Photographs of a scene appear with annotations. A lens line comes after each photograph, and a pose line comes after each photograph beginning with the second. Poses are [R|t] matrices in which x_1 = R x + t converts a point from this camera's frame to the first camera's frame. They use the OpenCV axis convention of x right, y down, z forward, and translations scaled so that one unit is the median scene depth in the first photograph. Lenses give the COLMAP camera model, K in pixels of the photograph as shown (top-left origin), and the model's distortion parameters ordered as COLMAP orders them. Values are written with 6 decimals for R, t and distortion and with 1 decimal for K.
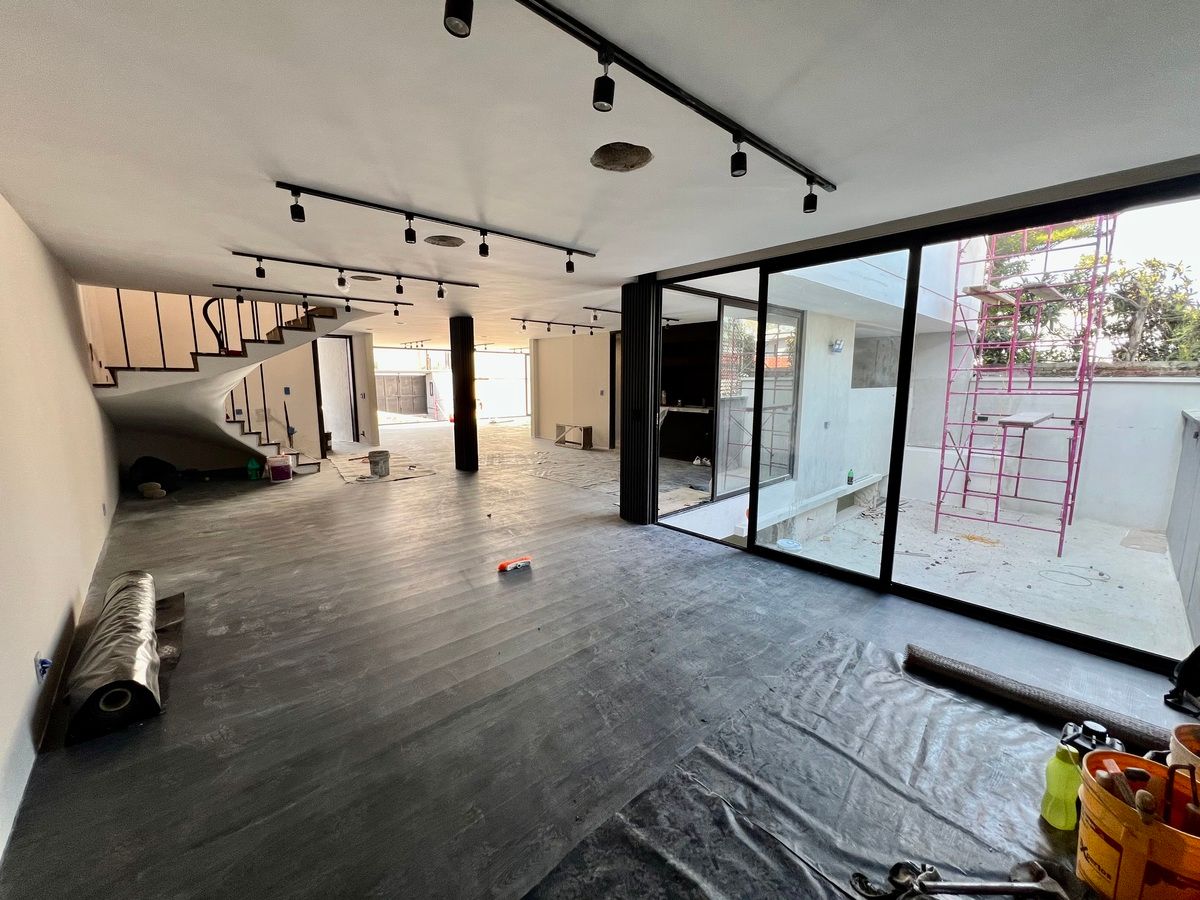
lens RADIAL K [[480.9, 0, 599.4], [0, 480.9, 447.3], [0, 0, 1]] dist [-0.000618, 0.000375]
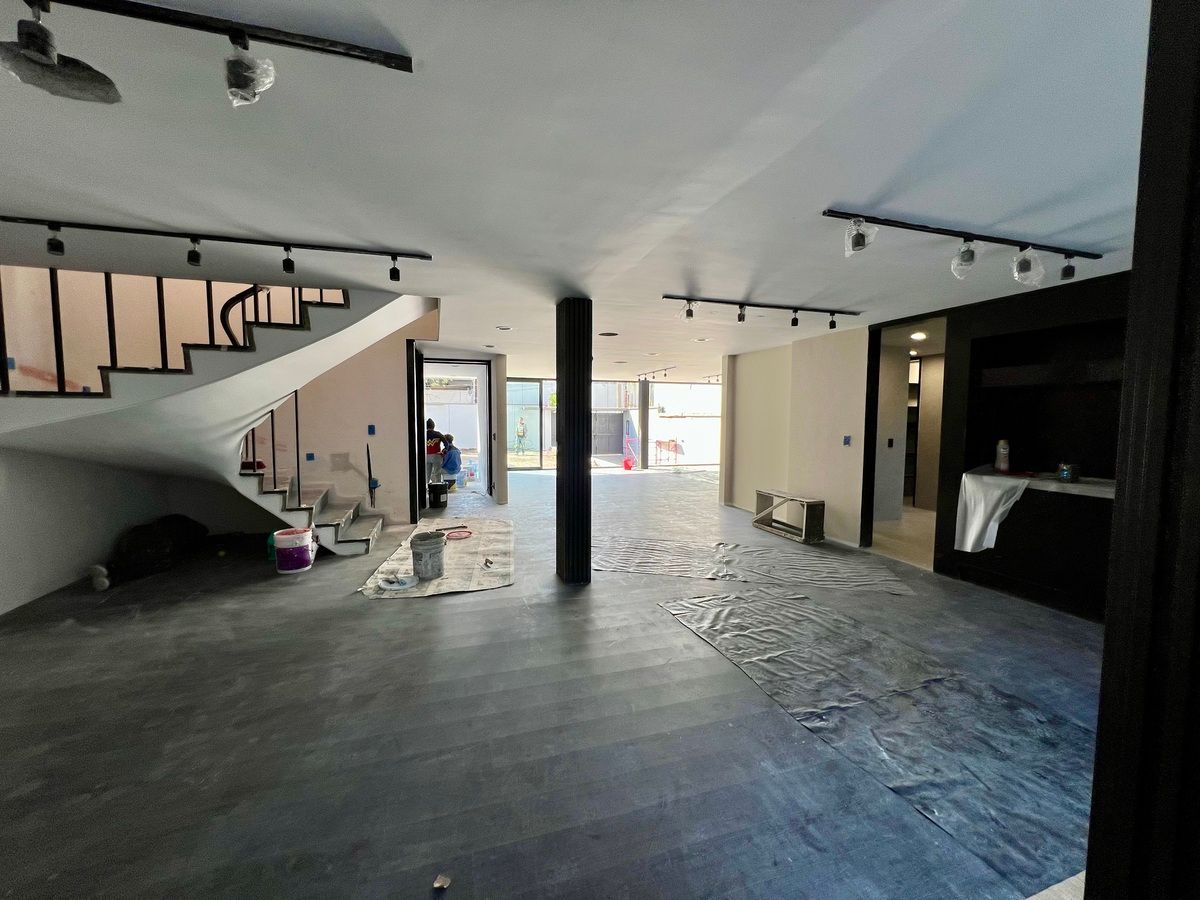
lens RADIAL K [[480.9, 0, 596.9], [0, 480.9, 445.8], [0, 0, 1]] dist [-0.000618, 0.000375]
pose [[0.904041, 0.028505, -0.426494, -0.022450], [-0.063959, 0.995562, -0.069034, -0.064685], [0.422634, 0.089688, 0.901852, 0.487700]]
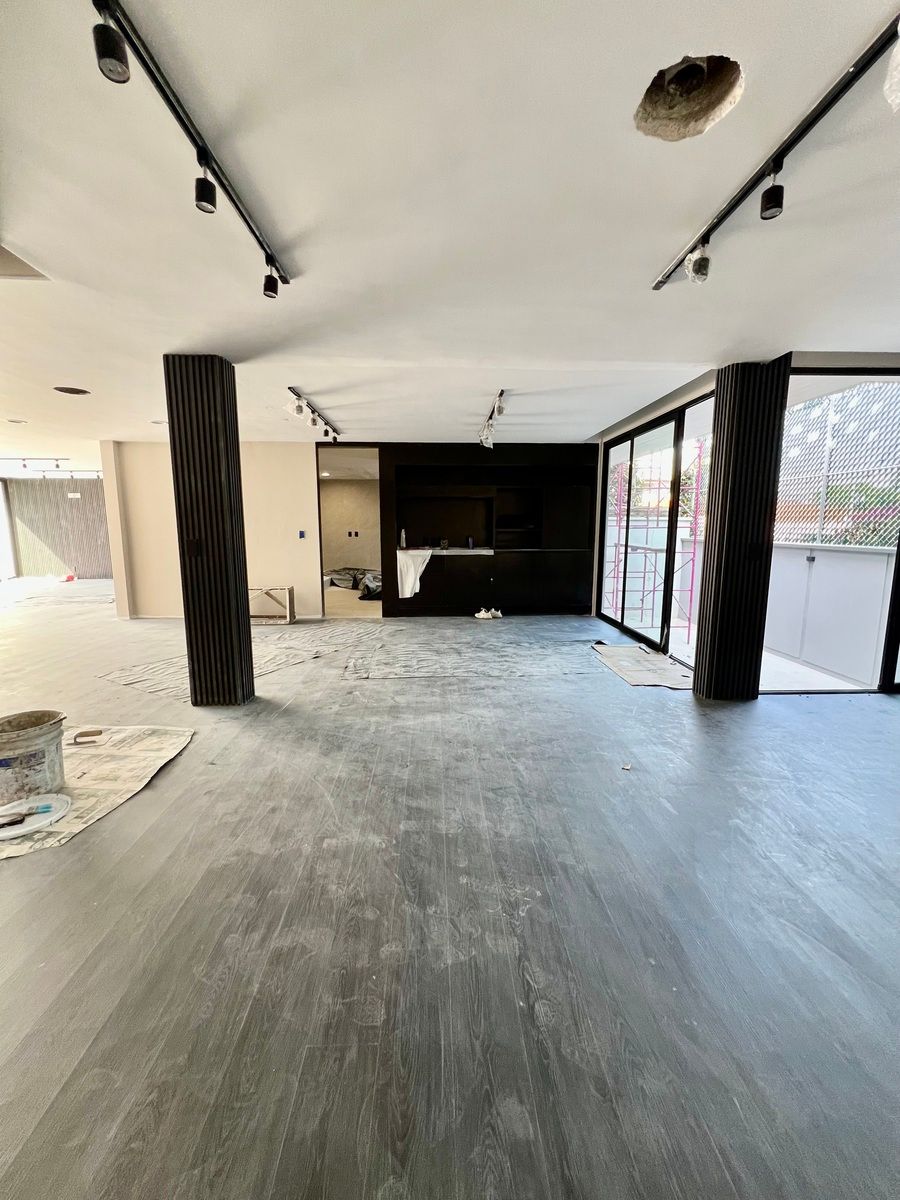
lens RADIAL K [[480.9, 0, 451.0], [0, 480.9, 592.5], [0, 0, 1]] dist [-0.000618, 0.000375]
pose [[0.651044, -0.105401, 0.751687, -0.458019], [0.107460, 0.993136, 0.046185, -0.052775], [-0.751395, 0.050707, 0.657901, 0.511813]]
